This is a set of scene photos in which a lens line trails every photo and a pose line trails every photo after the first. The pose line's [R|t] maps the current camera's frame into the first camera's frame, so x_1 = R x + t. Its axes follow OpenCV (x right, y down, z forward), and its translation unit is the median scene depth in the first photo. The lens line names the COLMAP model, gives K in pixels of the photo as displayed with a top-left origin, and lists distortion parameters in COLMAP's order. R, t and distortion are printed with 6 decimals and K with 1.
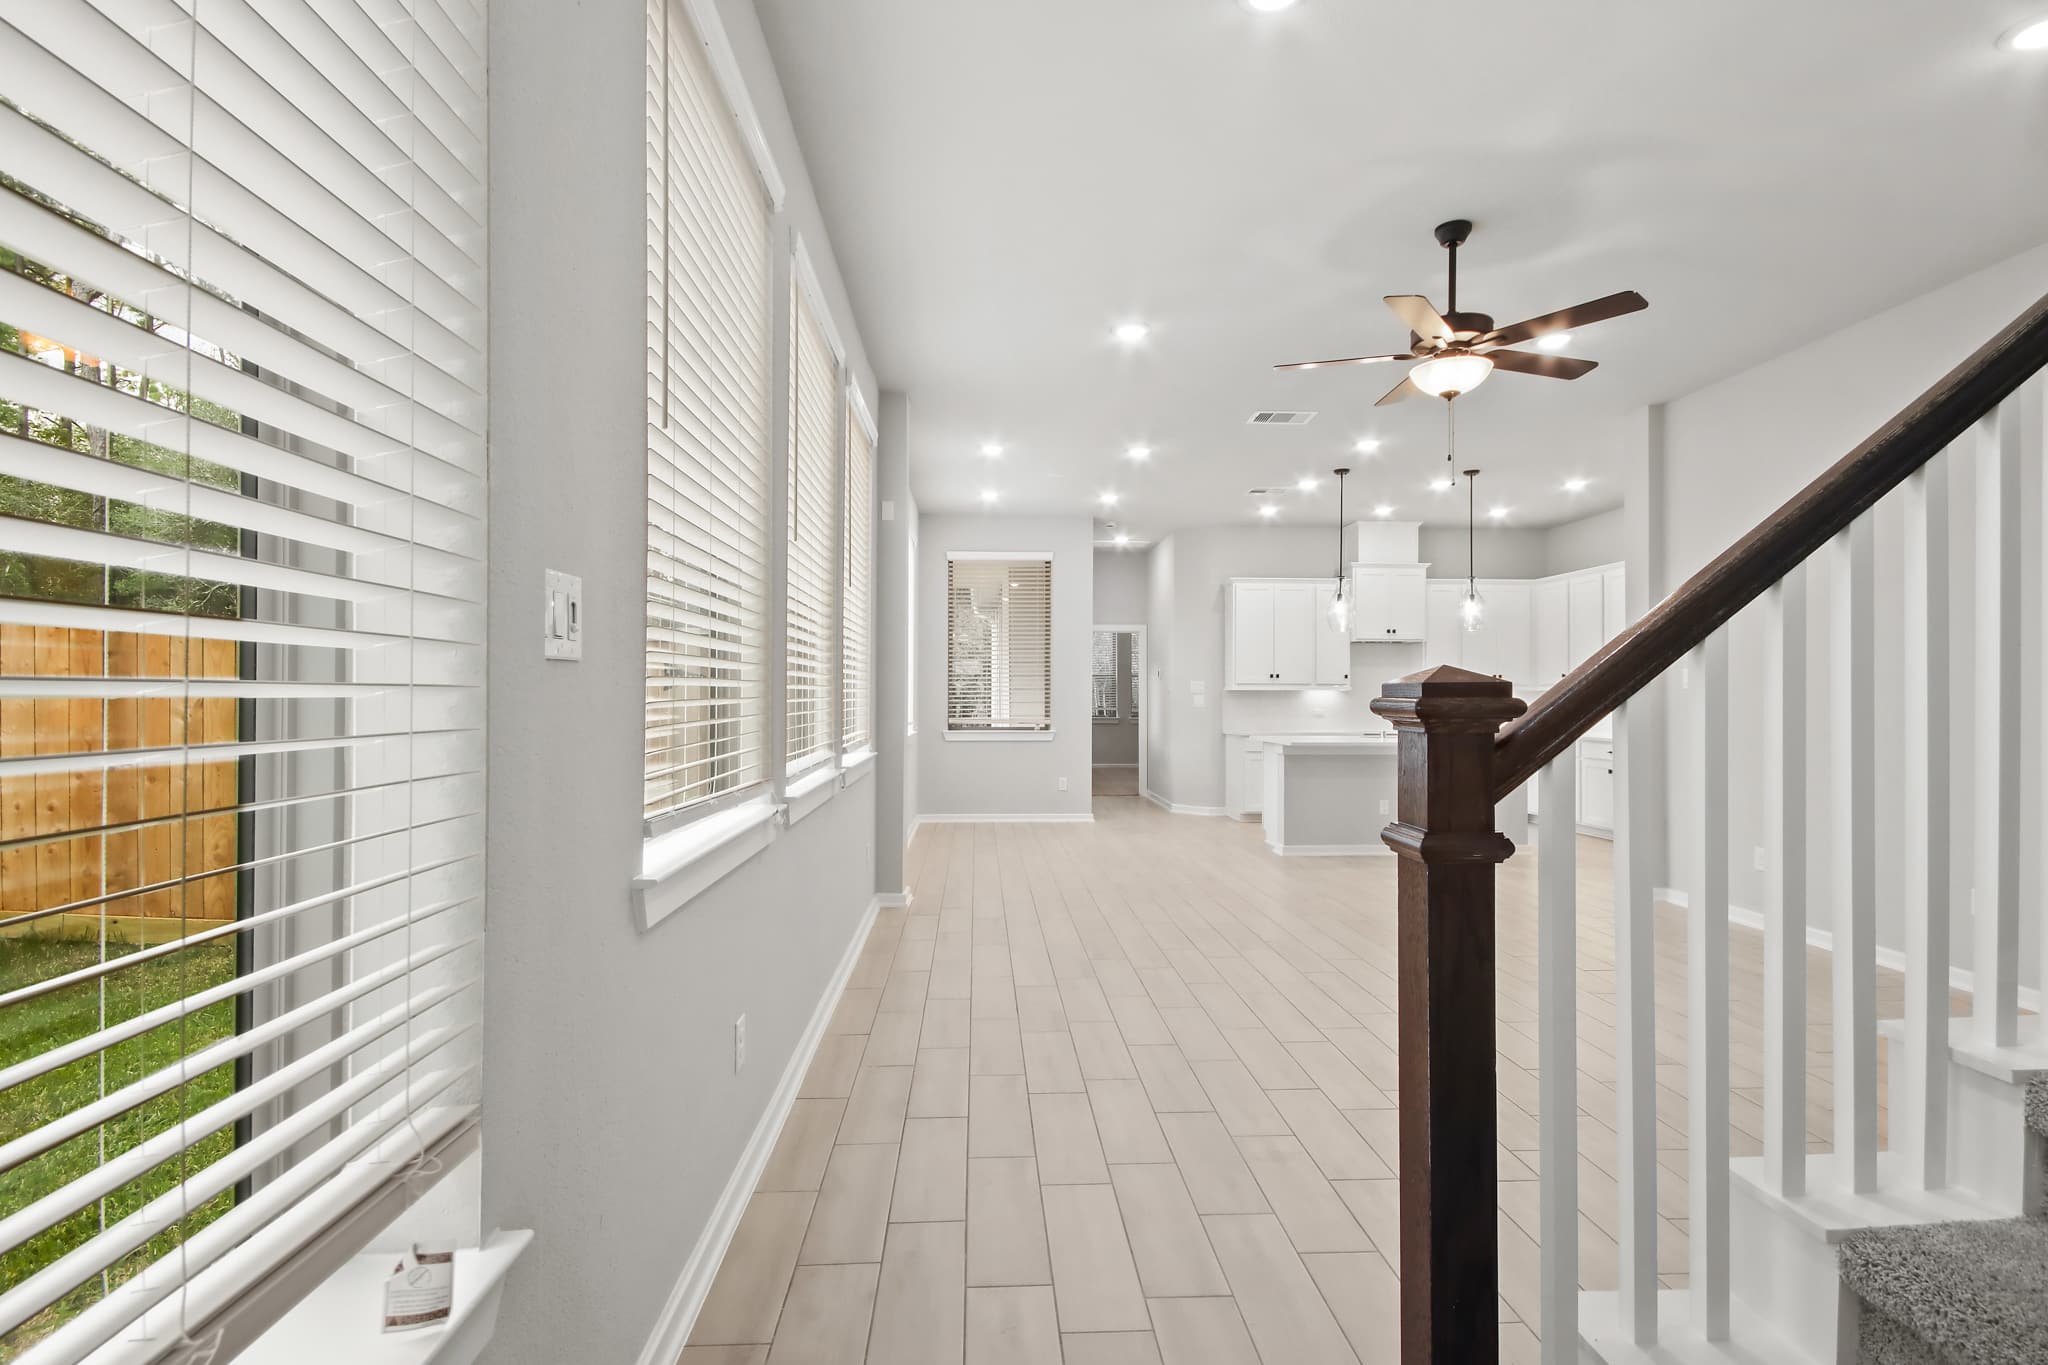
lens RADIAL K [[947.7, 0, 1021.9], [0, 947.7, 684.2], [0, 0, 1]] dist [0.001851, 0.000526]
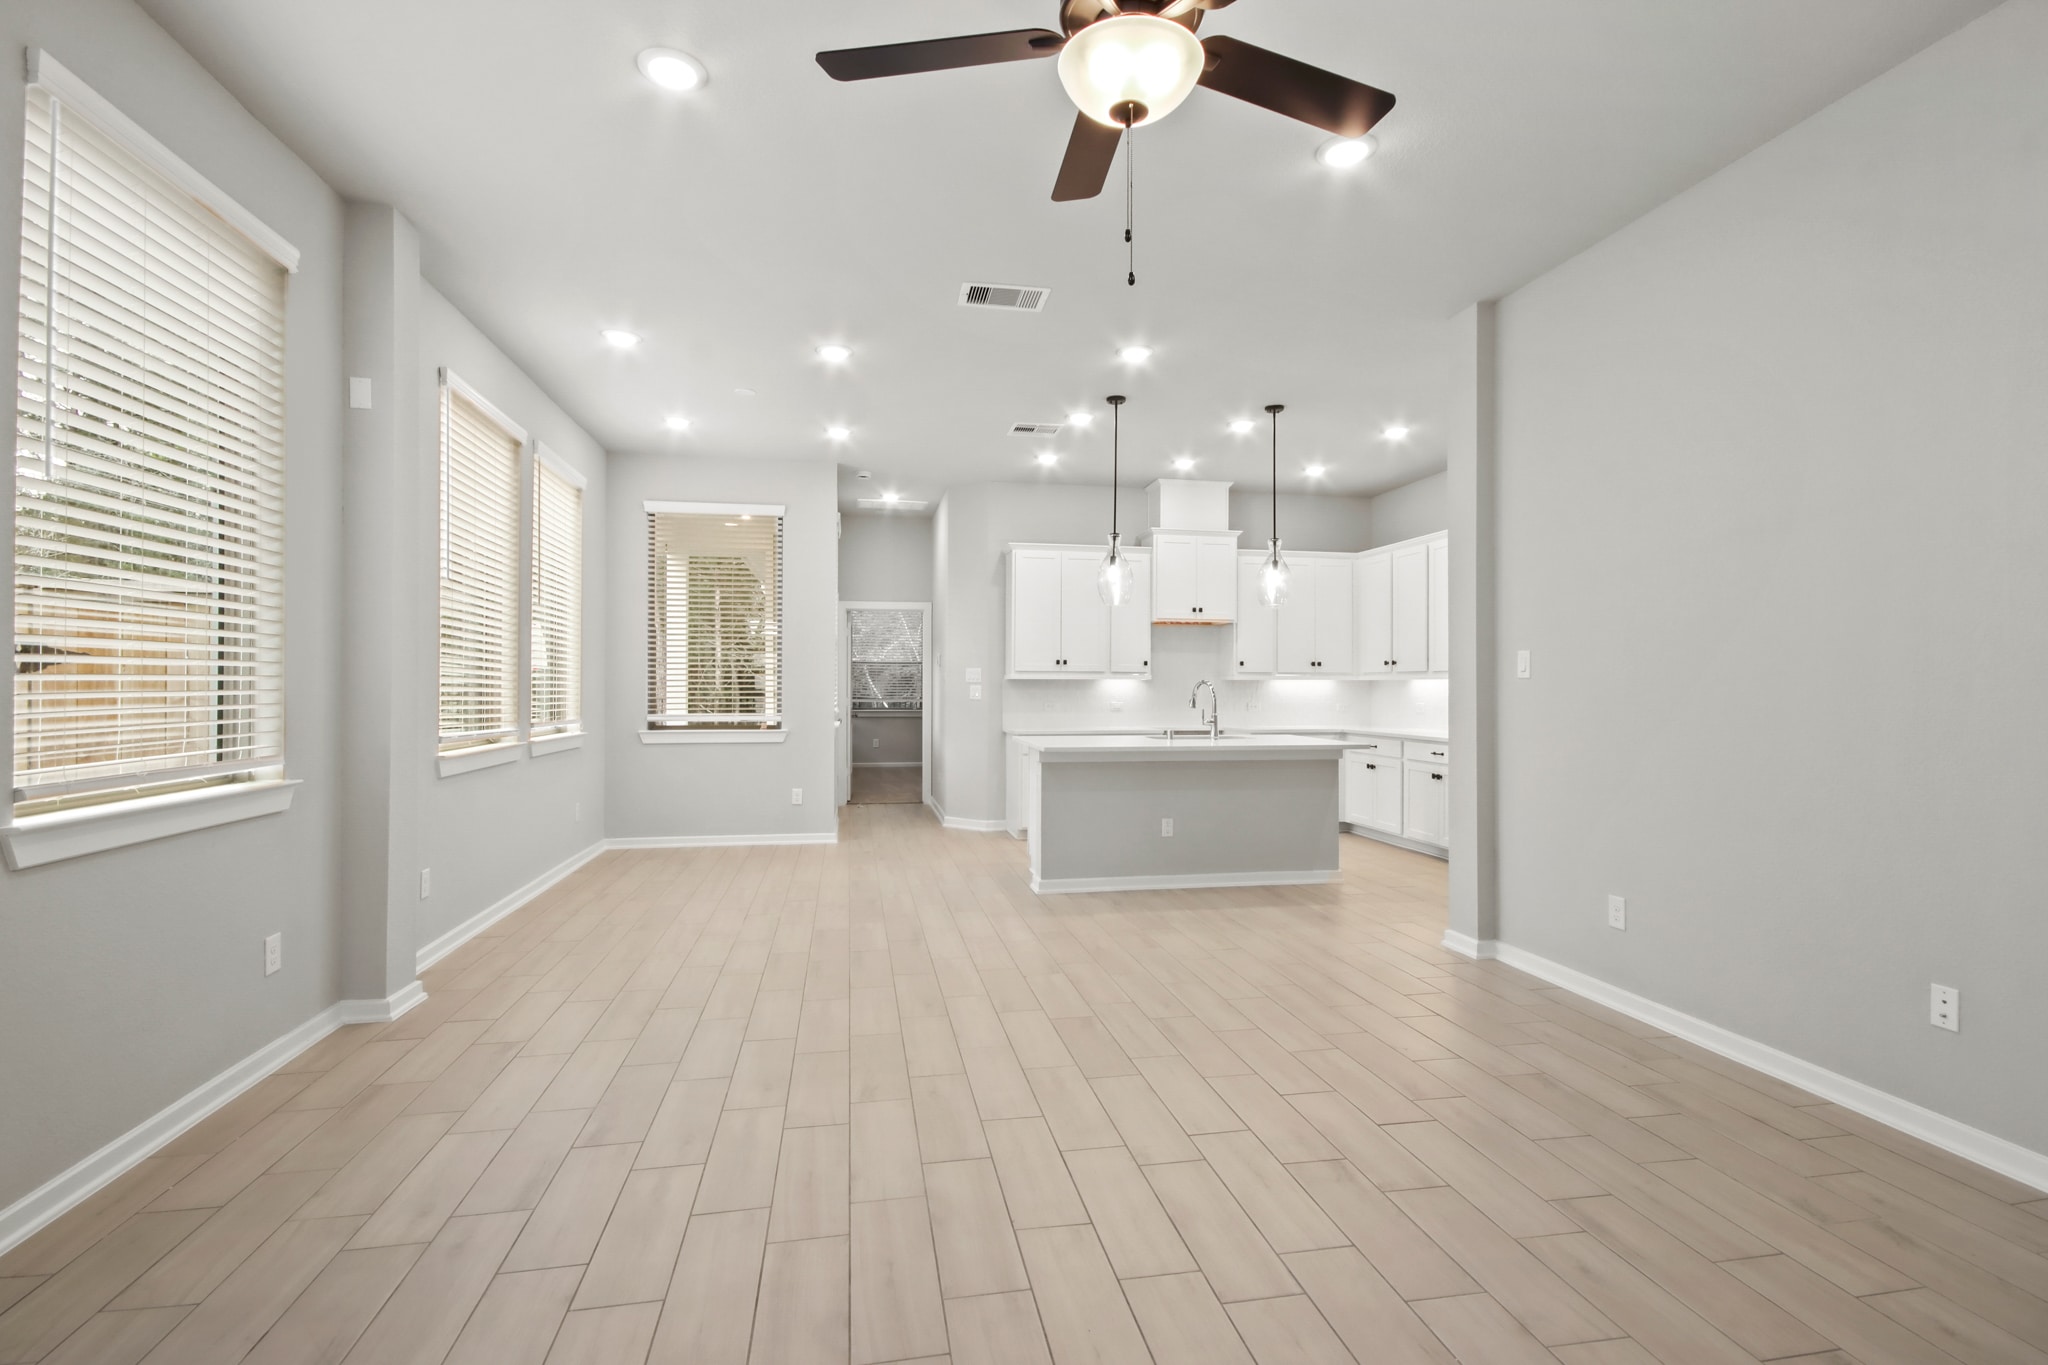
lens RADIAL K [[947.7, 0, 1025.7], [0, 947.7, 685.1], [0, 0, 1]] dist [0.001851, 0.000526]
pose [[0.990263, -0.001183, 0.139208, 0.122931], [-0.000432, 0.999933, 0.011575, 0.001989], [-0.139212, -0.011523, 0.990196, 0.184648]]
